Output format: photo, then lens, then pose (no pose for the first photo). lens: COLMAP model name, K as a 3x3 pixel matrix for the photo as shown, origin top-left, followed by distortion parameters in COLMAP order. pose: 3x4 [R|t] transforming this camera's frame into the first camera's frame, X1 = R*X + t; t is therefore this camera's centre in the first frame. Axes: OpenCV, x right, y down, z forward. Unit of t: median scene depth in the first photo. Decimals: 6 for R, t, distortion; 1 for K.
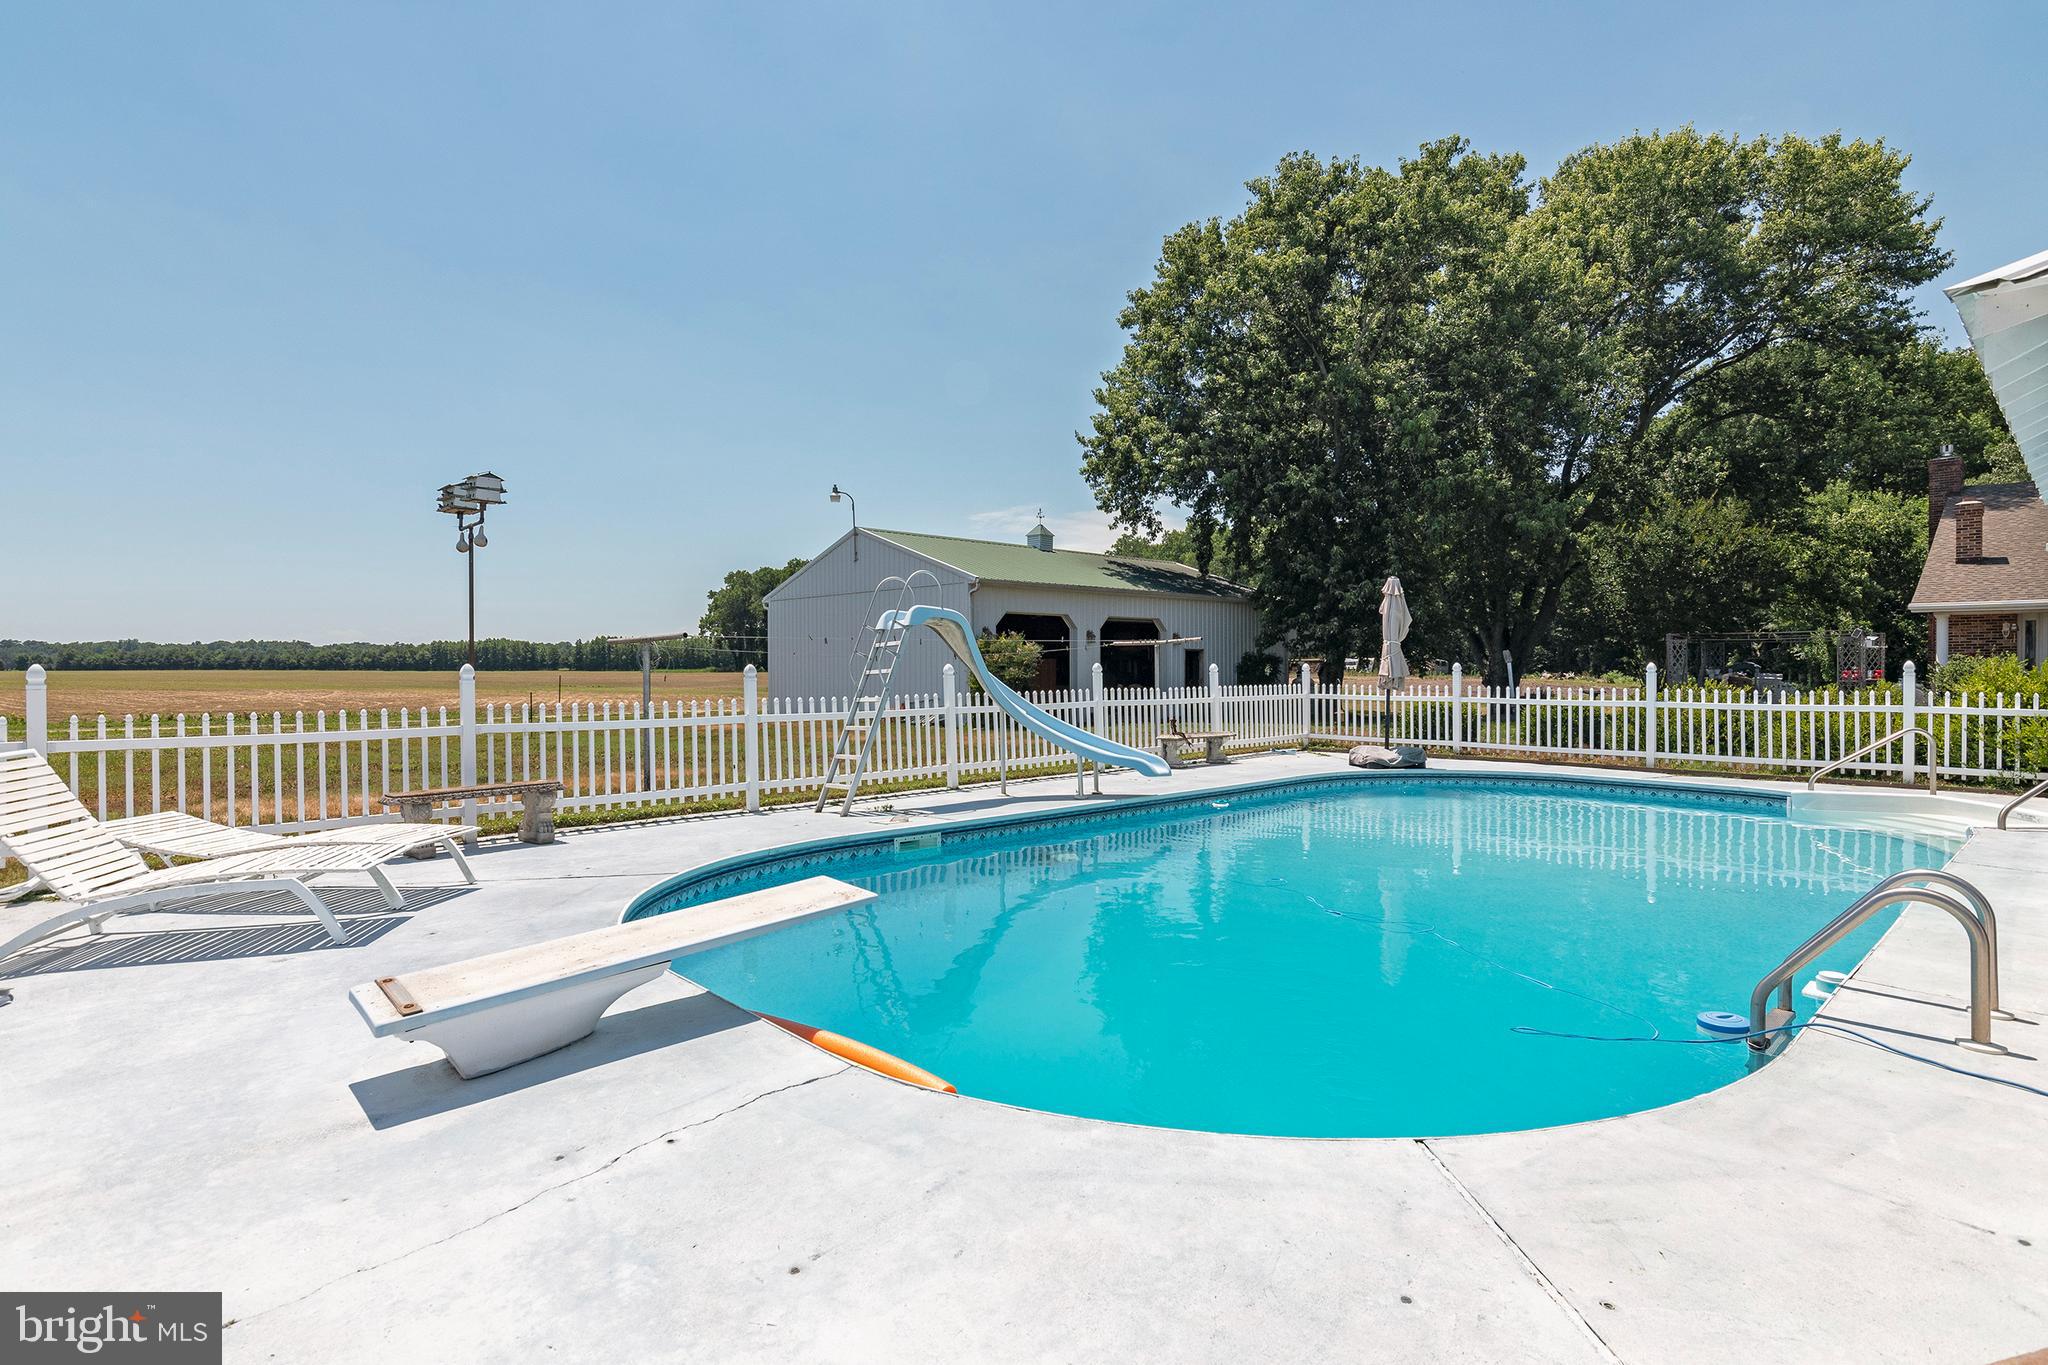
lens RADIAL K [[1014.0, 0, 1024.0], [0, 1014.0, 682.5], [0, 0, 1]] dist [0.001059, 0.000074]
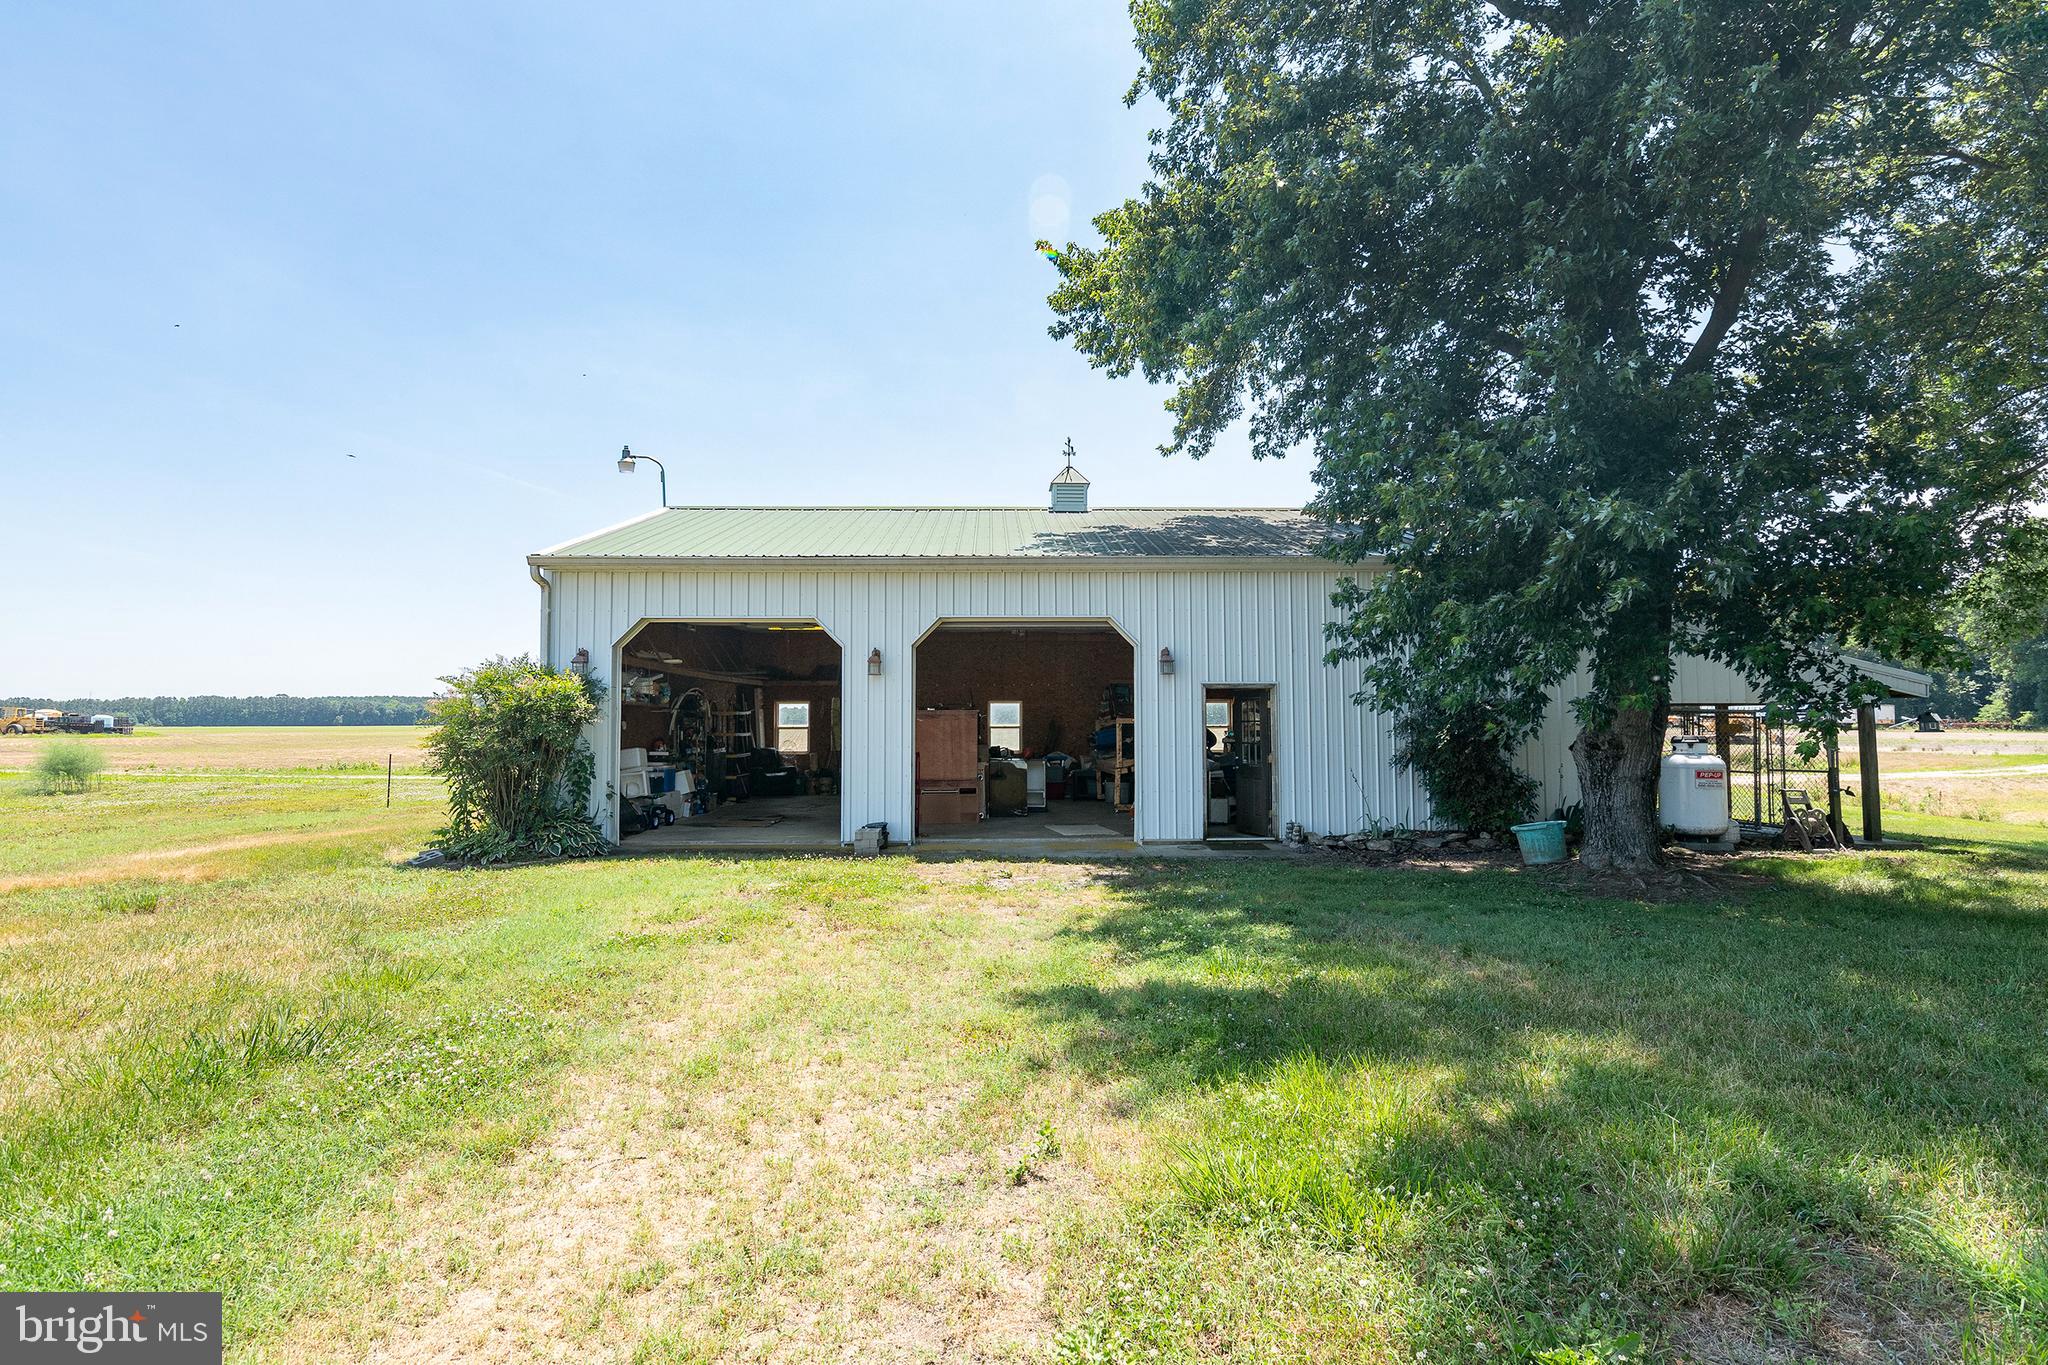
lens RADIAL K [[1014.0, 0, 1024.0], [0, 1014.0, 682.5], [0, 0, 1]] dist [0.001059, 0.000074]
pose [[0.734636, -0.022157, -0.678099, 0.602745], [-0.015006, 0.998691, -0.048890, -0.018514], [0.678295, 0.046092, 0.733342, 0.948956]]
